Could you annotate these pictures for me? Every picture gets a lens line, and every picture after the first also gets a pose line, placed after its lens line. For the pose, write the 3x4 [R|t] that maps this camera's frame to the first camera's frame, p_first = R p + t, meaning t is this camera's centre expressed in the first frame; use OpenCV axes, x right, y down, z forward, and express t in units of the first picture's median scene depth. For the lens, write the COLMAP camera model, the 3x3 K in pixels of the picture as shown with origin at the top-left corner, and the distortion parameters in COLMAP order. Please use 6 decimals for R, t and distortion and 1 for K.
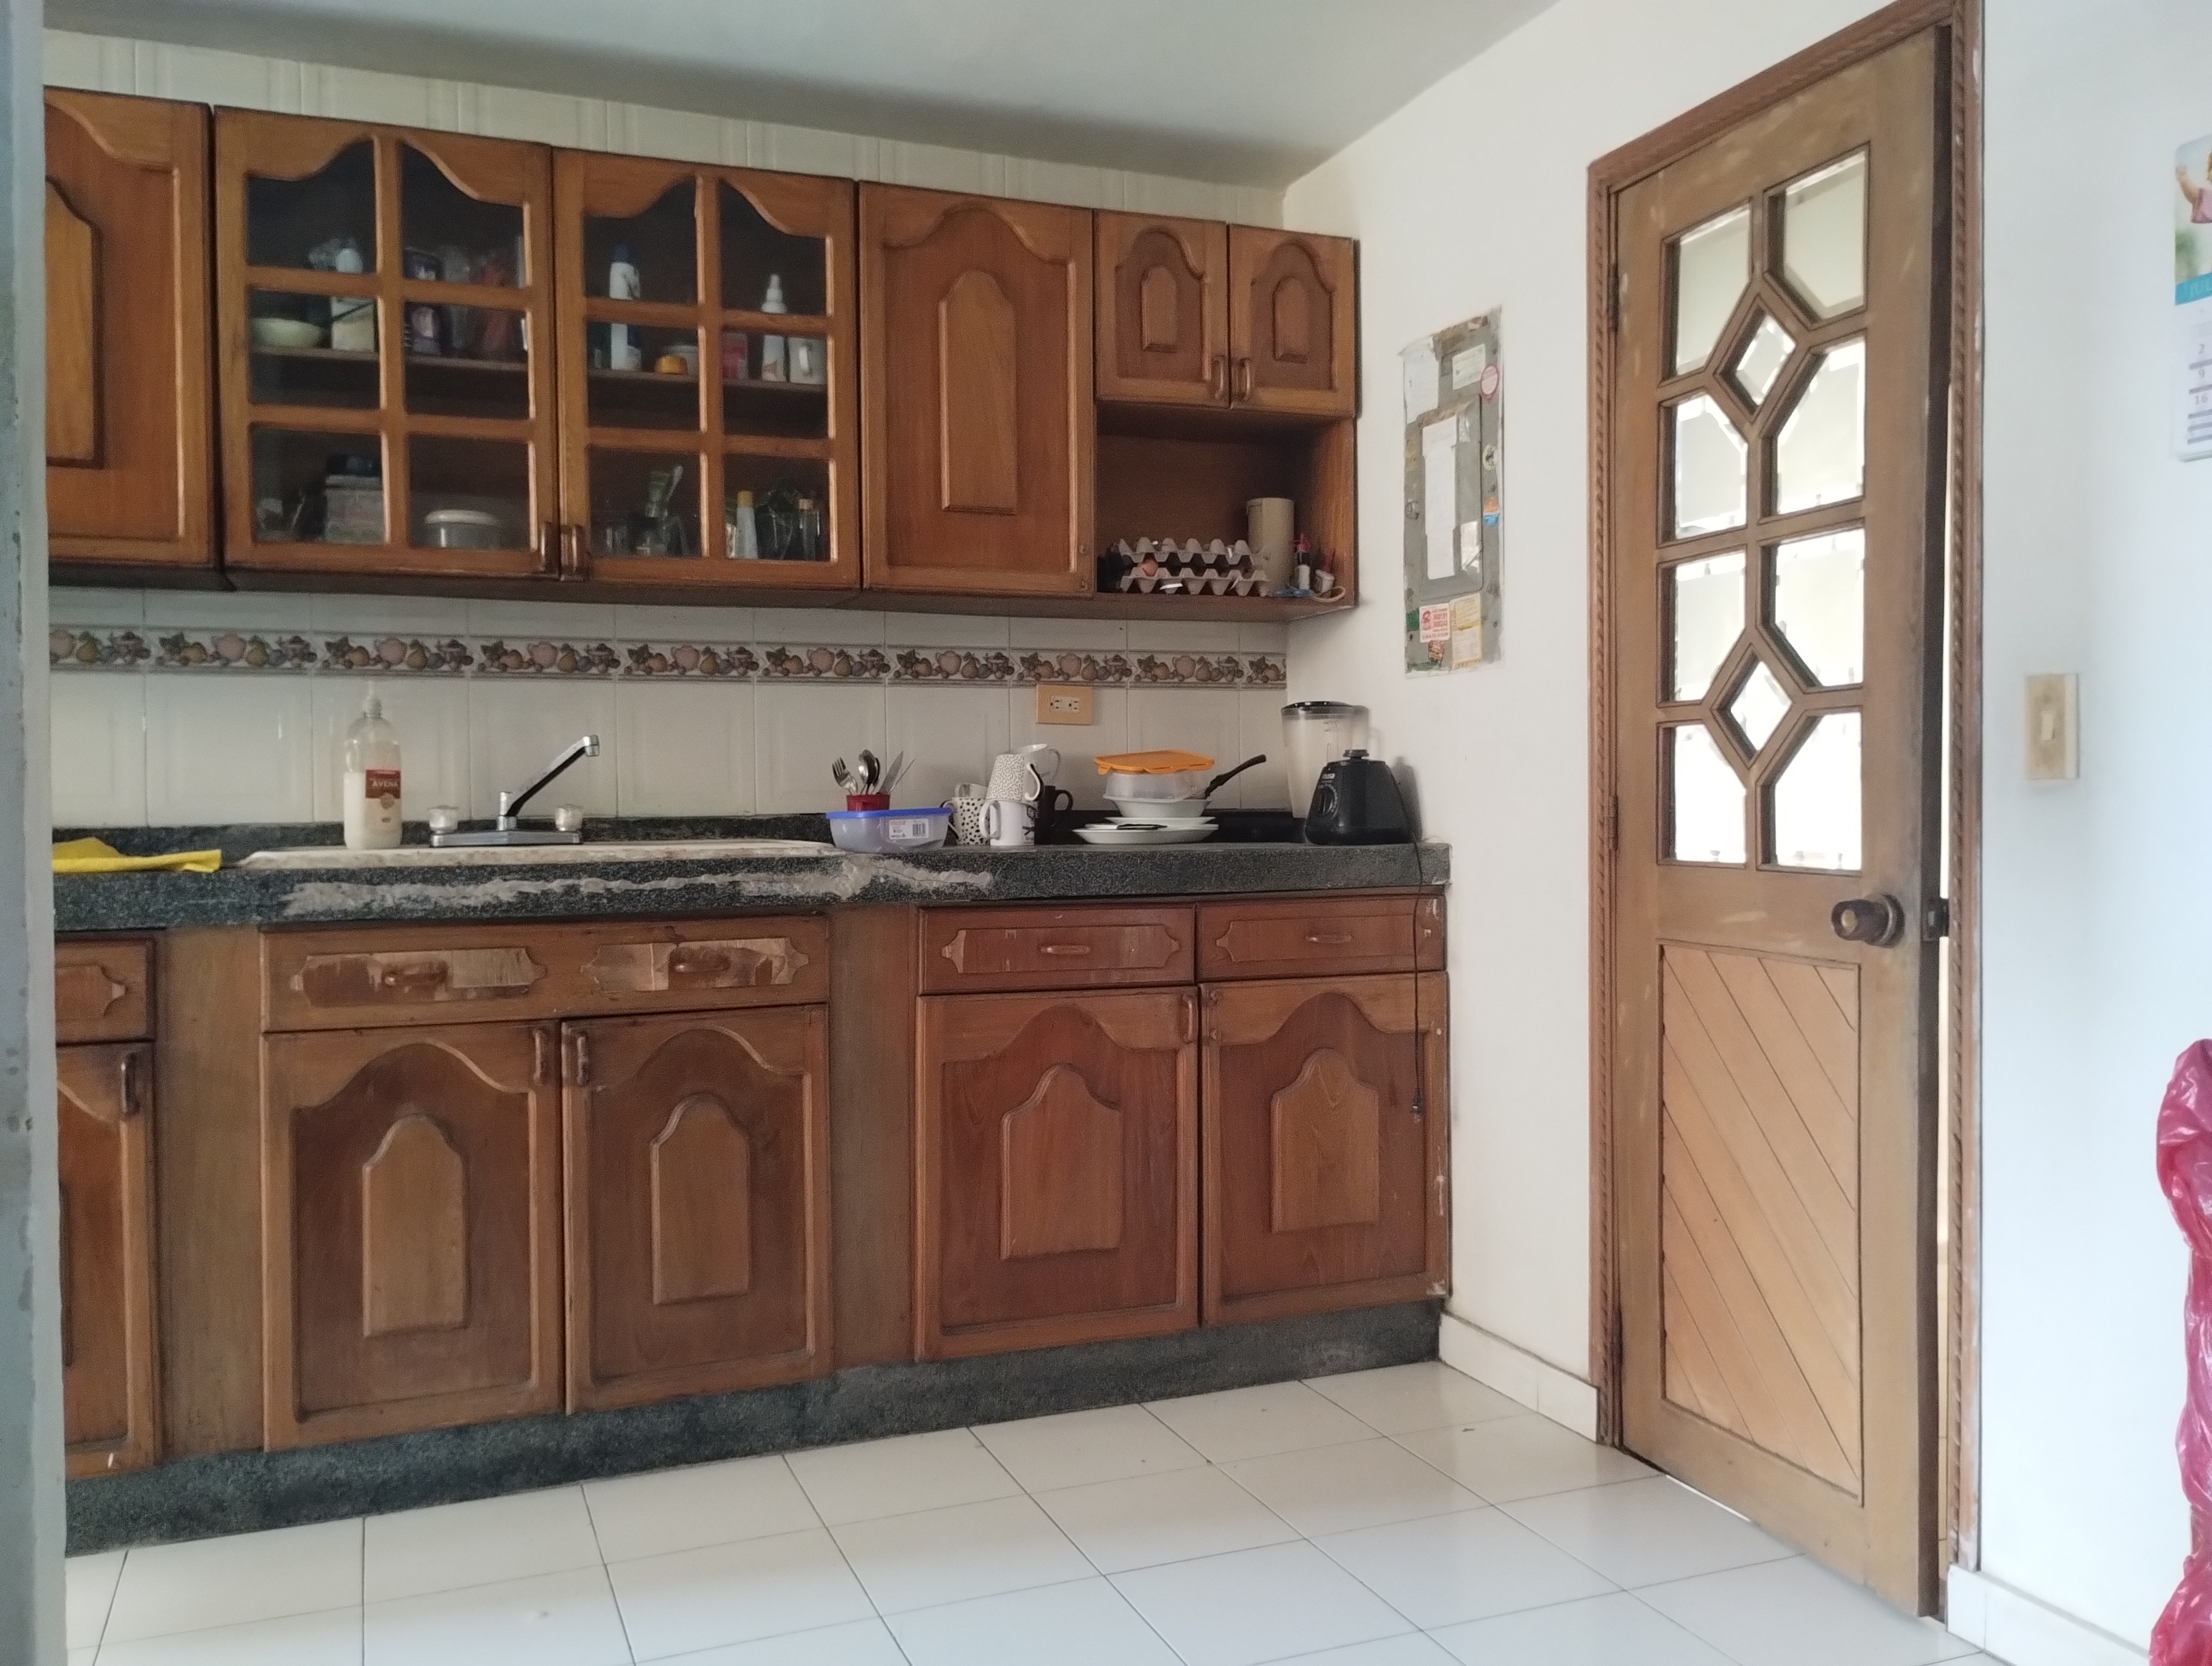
lens RADIAL K [[1840.4, 0, 1105.8], [0, 1840.4, 825.3], [0, 0, 1]] dist [0.050317, -0.068840]
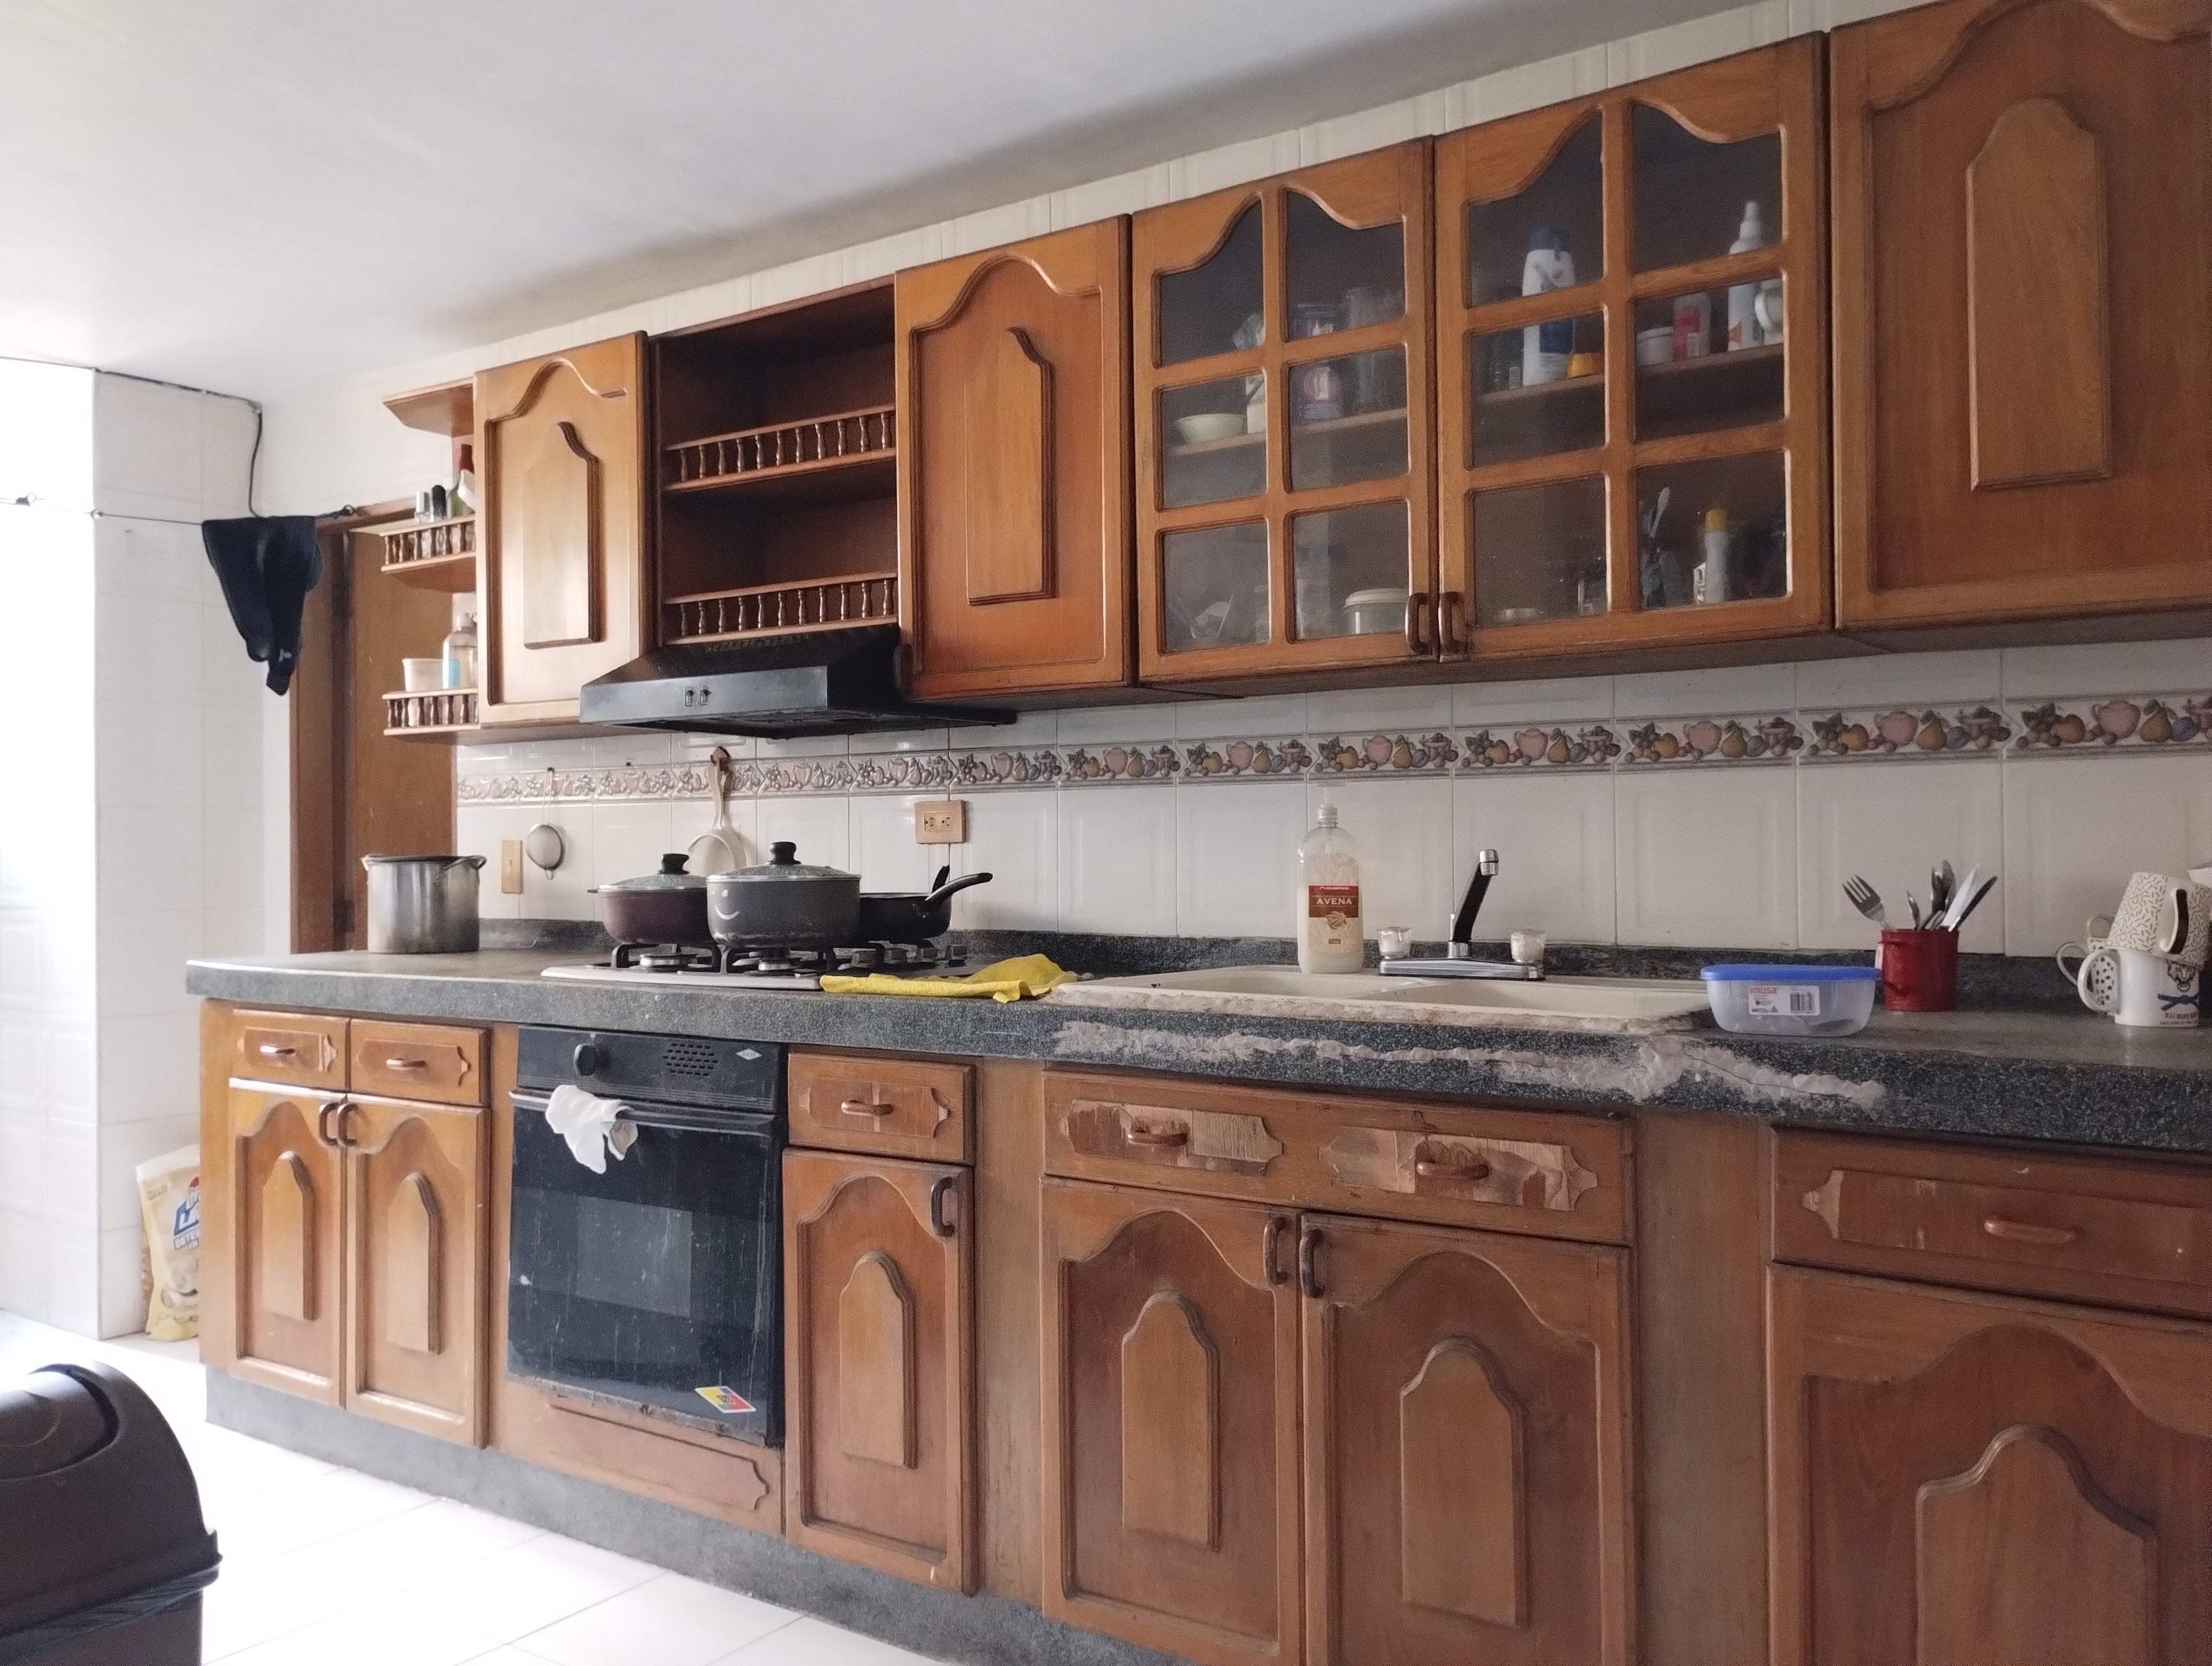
lens RADIAL K [[1840.4, 0, 1105.8], [0, 1840.4, 825.3], [0, 0, 1]] dist [0.050317, -0.068840]
pose [[0.535162, -0.002931, -0.844744, 0.330039], [-0.009031, 0.999917, -0.009191, -0.053782], [0.844701, 0.012547, 0.535091, 0.460035]]
